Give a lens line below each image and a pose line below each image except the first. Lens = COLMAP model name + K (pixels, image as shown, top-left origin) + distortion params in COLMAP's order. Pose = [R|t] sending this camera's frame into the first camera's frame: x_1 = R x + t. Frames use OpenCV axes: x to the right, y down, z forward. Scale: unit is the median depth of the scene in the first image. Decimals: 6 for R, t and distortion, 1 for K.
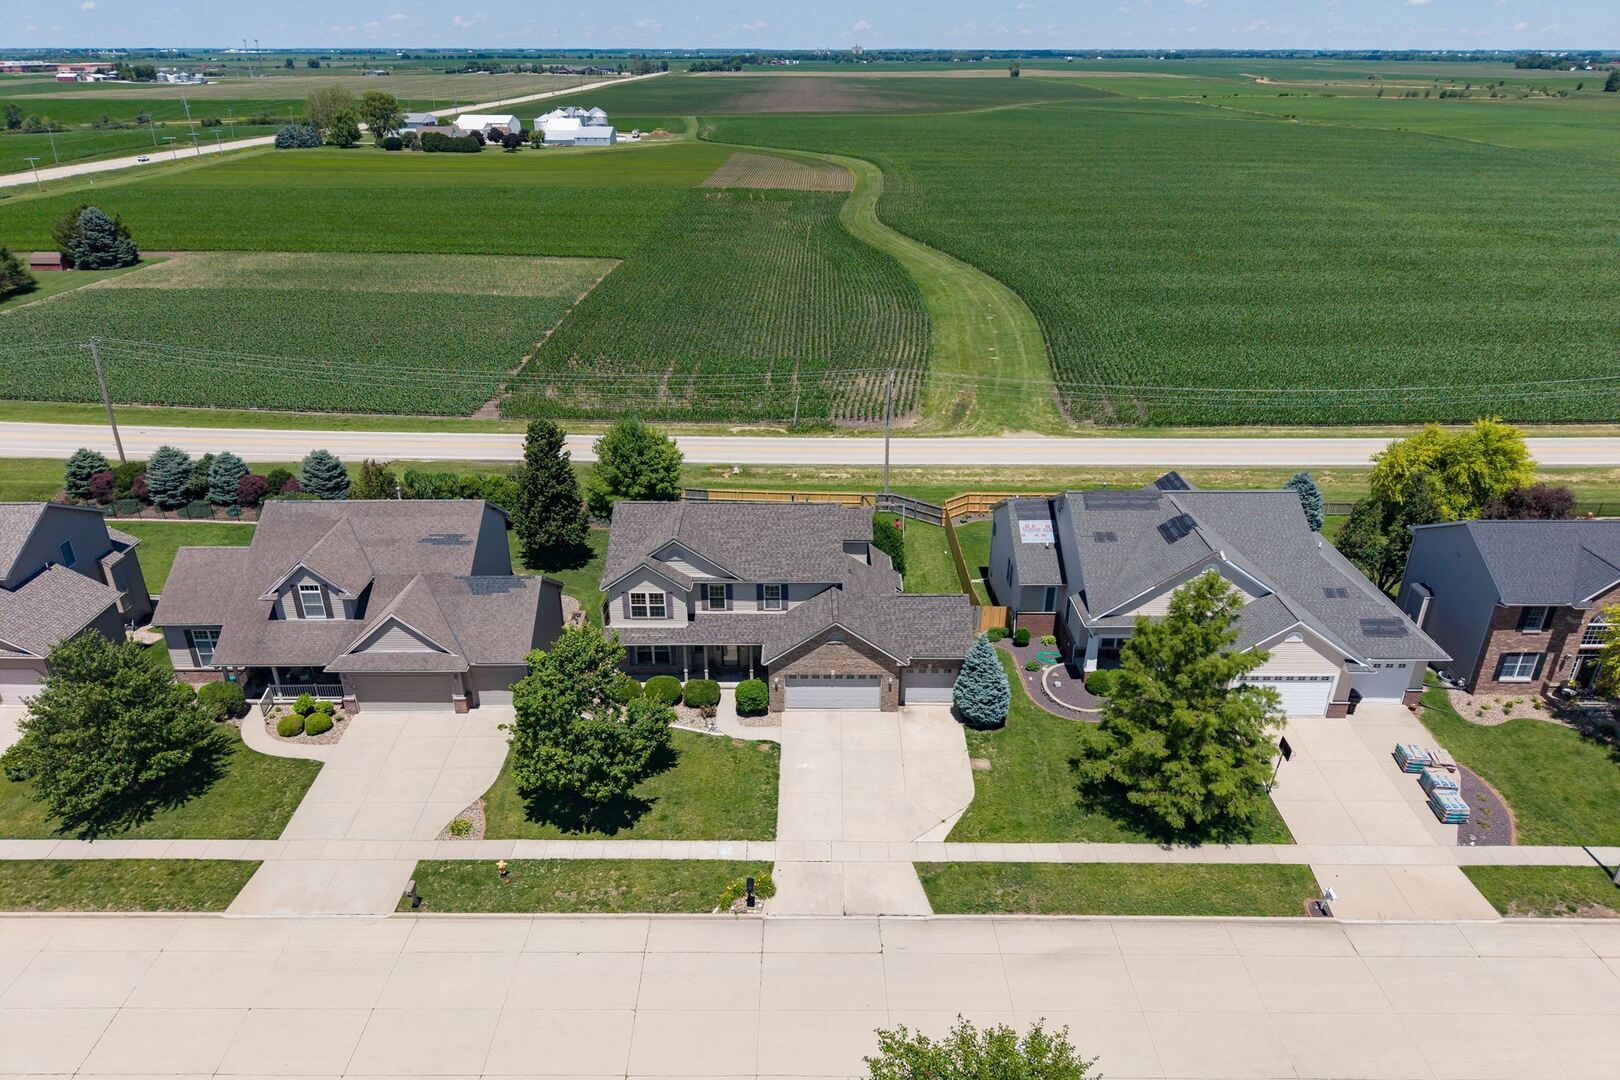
lens RADIAL K [[1076.5, 0, 803.4], [0, 1076.5, 582.2], [0, 0, 1]] dist [0.033580, -0.034853]
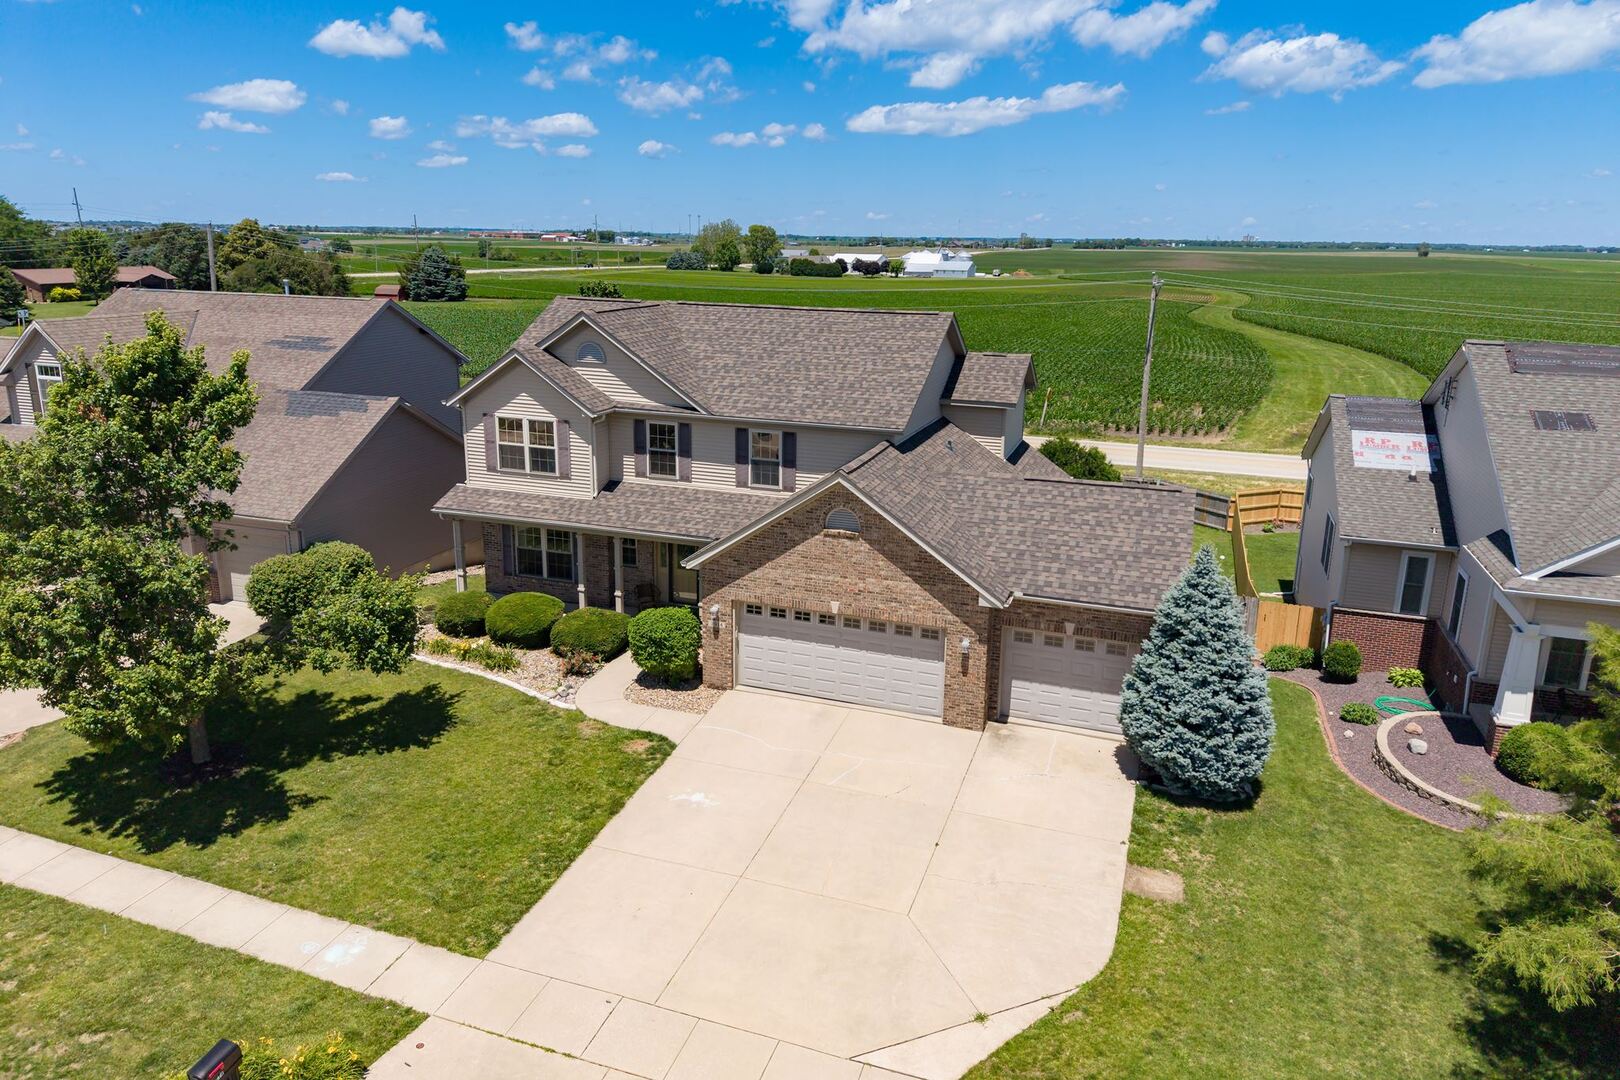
lens RADIAL K [[1076.5, 0, 809.4], [0, 1076.5, 503.4], [0, 0, 1]] dist [0.033580, -0.034853]
pose [[0.945178, 0.094401, -0.312613, 0.144310], [-0.158915, 0.969270, -0.187780, 0.121918], [0.285280, 0.227164, 0.931135, 0.559391]]
